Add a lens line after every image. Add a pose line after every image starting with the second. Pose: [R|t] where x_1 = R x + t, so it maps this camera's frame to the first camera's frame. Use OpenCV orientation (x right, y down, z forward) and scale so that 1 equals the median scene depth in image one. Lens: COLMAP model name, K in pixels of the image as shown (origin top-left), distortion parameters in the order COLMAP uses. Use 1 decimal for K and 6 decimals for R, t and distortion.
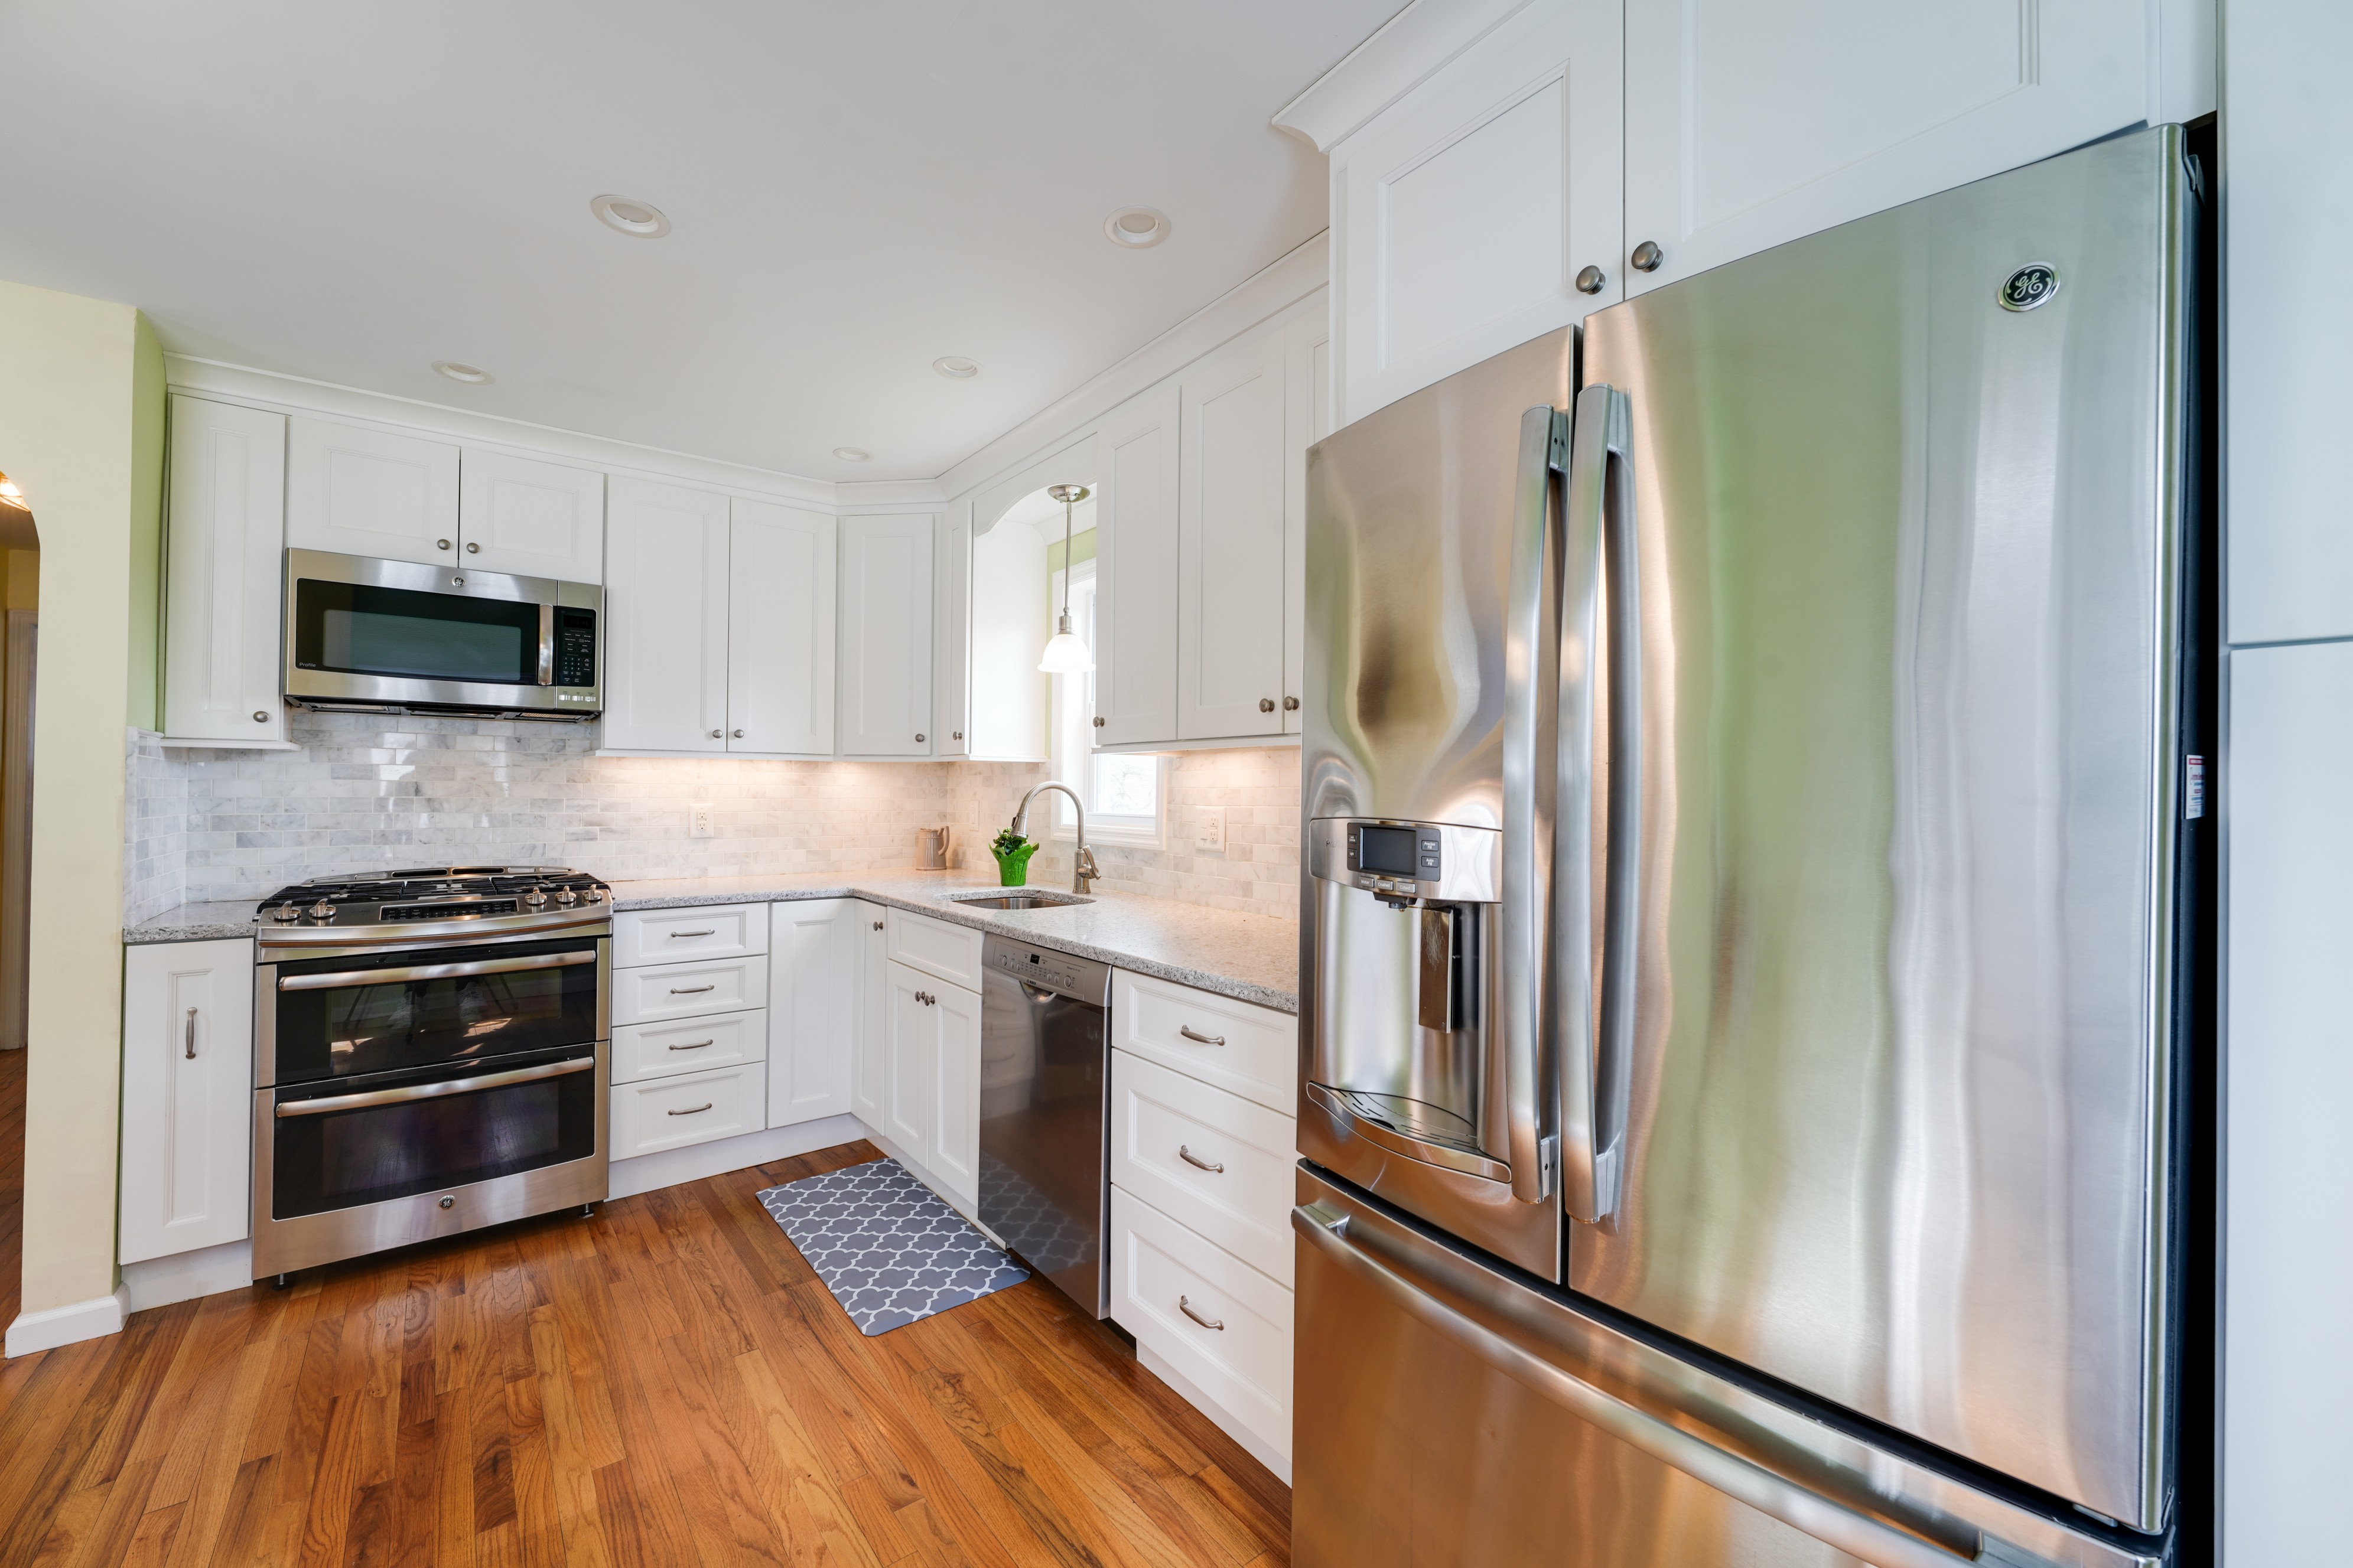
lens RADIAL K [[934.3, 0, 1162.3], [0, 934.3, 779.5], [0, 0, 1]] dist [-0.000189, 0.000000]
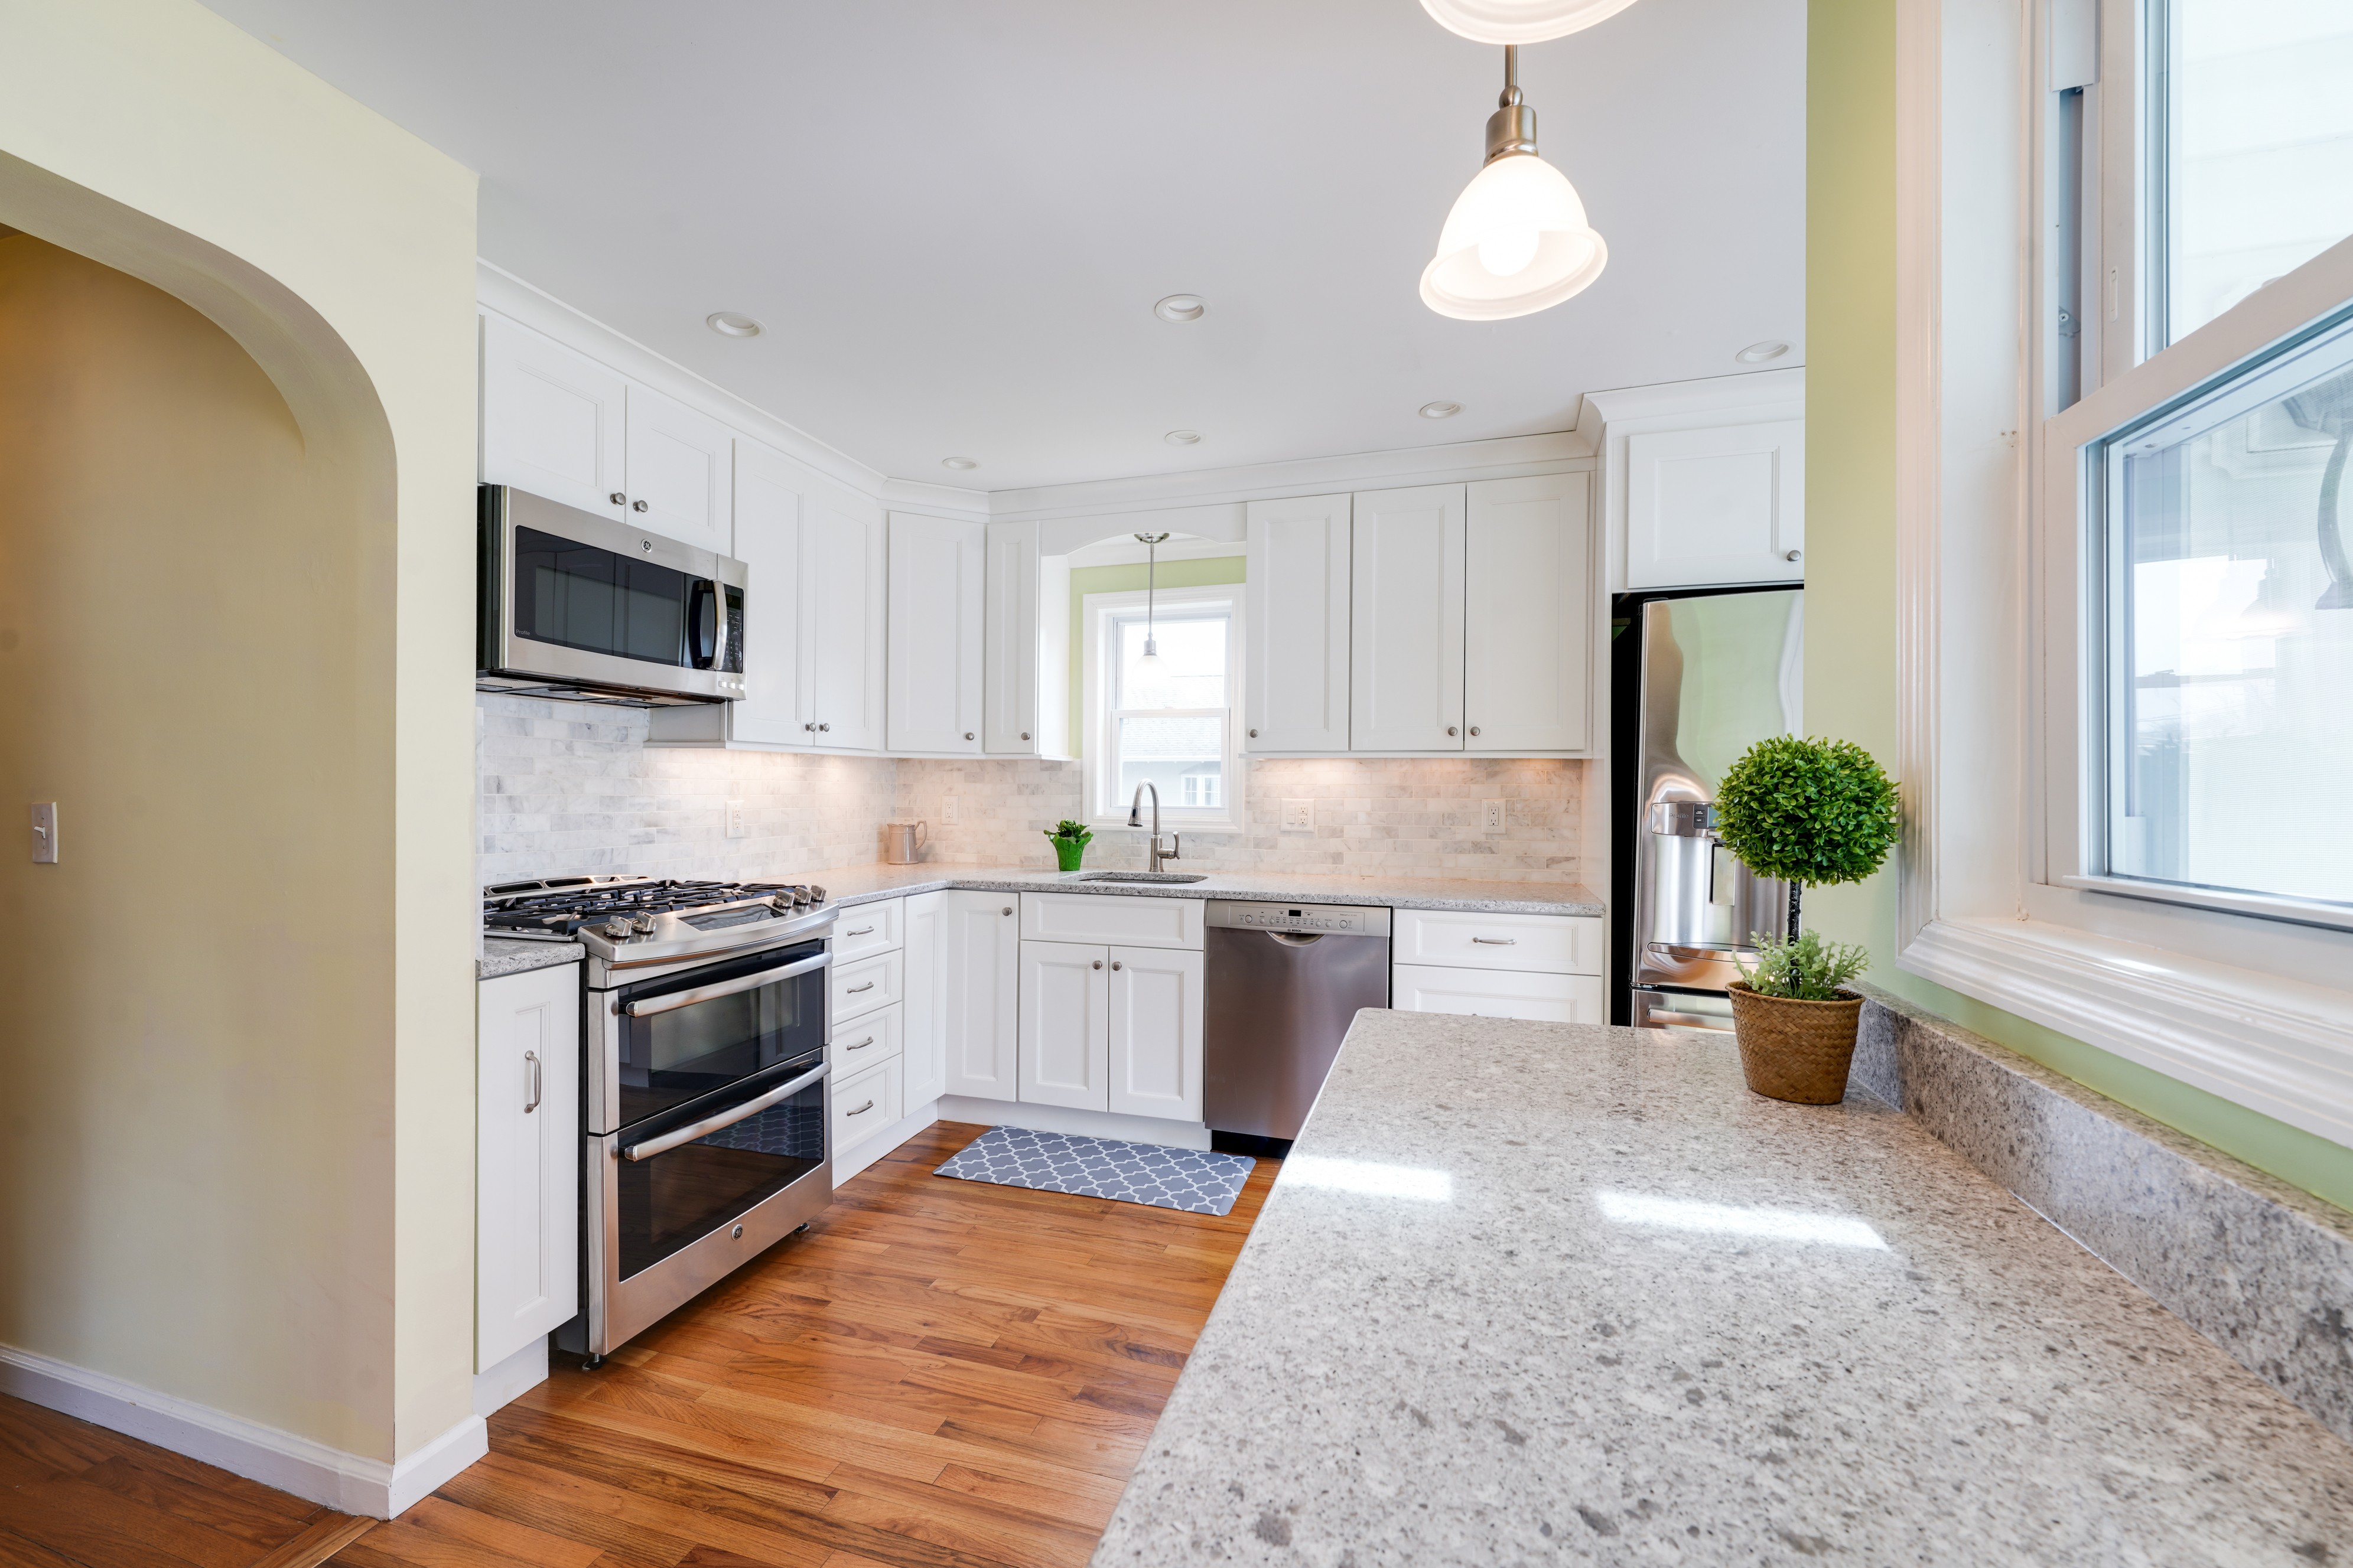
lens RADIAL K [[938.2, 0, 1162.0], [0, 938.2, 793.6], [0, 0, 1]] dist [-0.000362, -0.000028]
pose [[0.823366, -0.004316, 0.567494, -0.825431], [-0.007959, 0.999785, 0.019151, -0.002403], [-0.567454, -0.020285, 0.823155, 0.005191]]
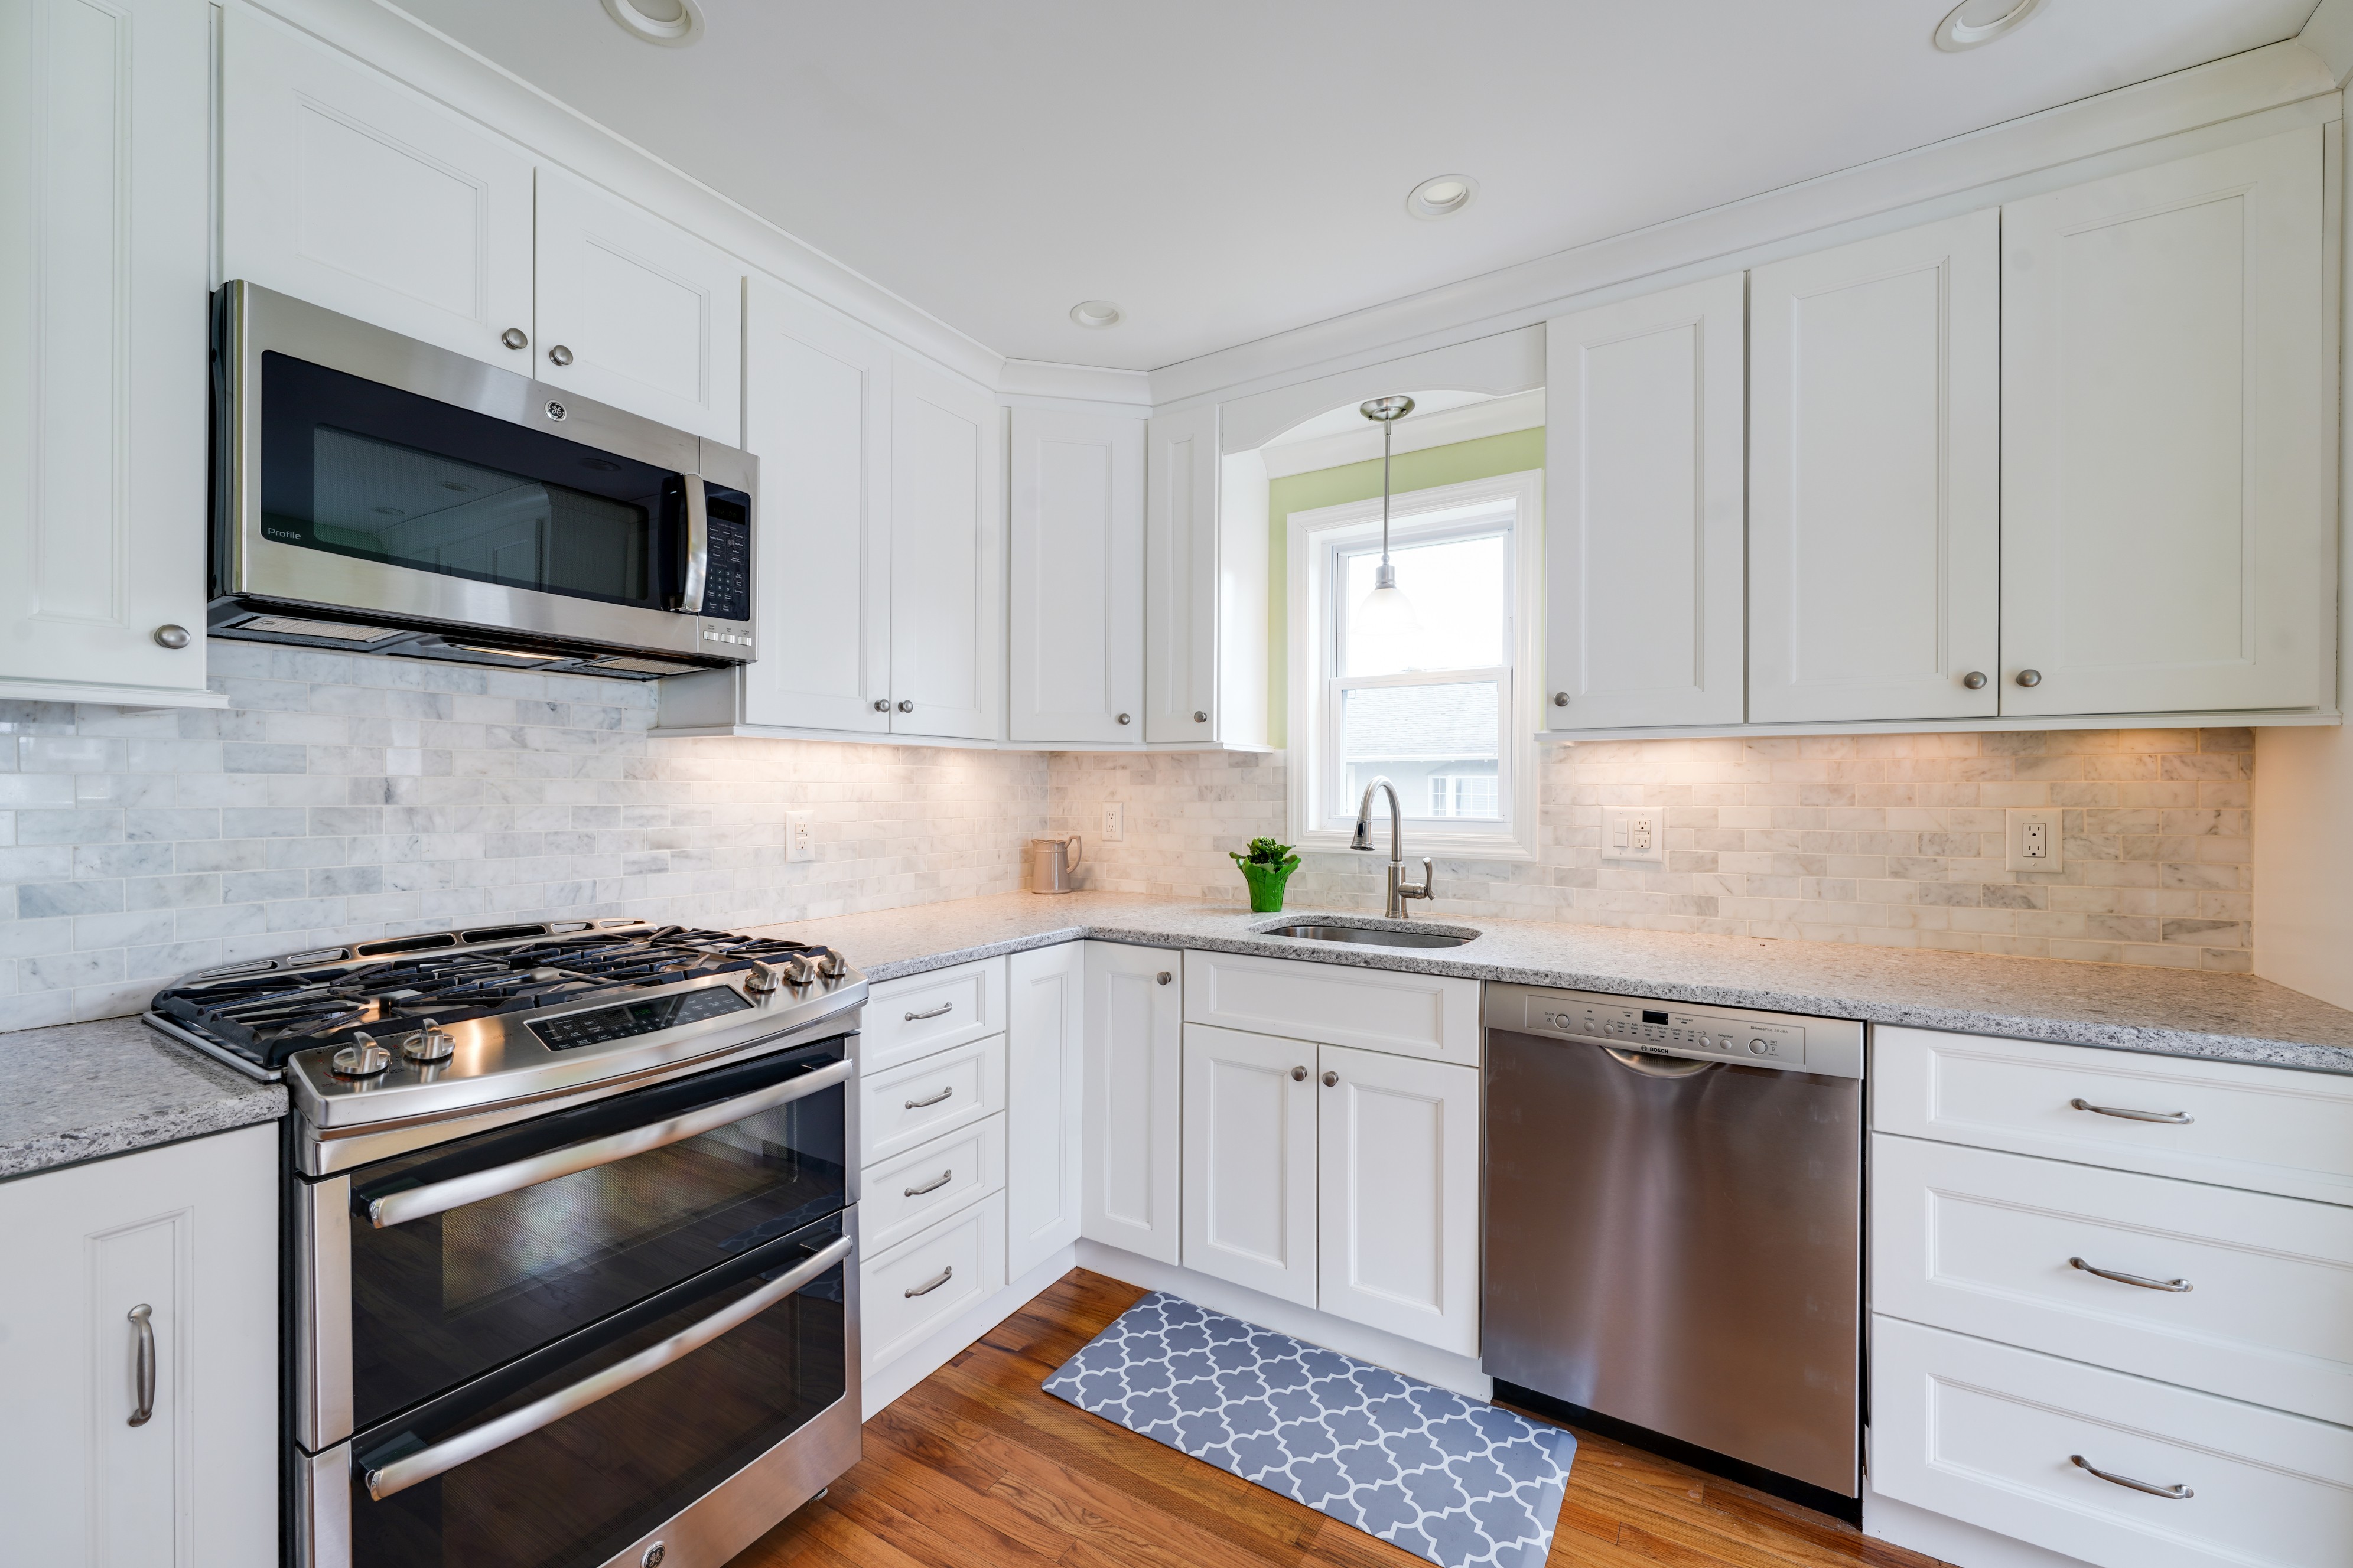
lens RADIAL K [[930.9, 0, 1164.4], [0, 930.9, 792.7], [0, 0, 1]] dist [-0.001302, 0.000001]
pose [[0.939750, -0.005965, 0.341809, -0.585210], [0.000324, 0.999863, 0.016555, 0.002433], [-0.341861, -0.015447, 0.939624, 0.350903]]
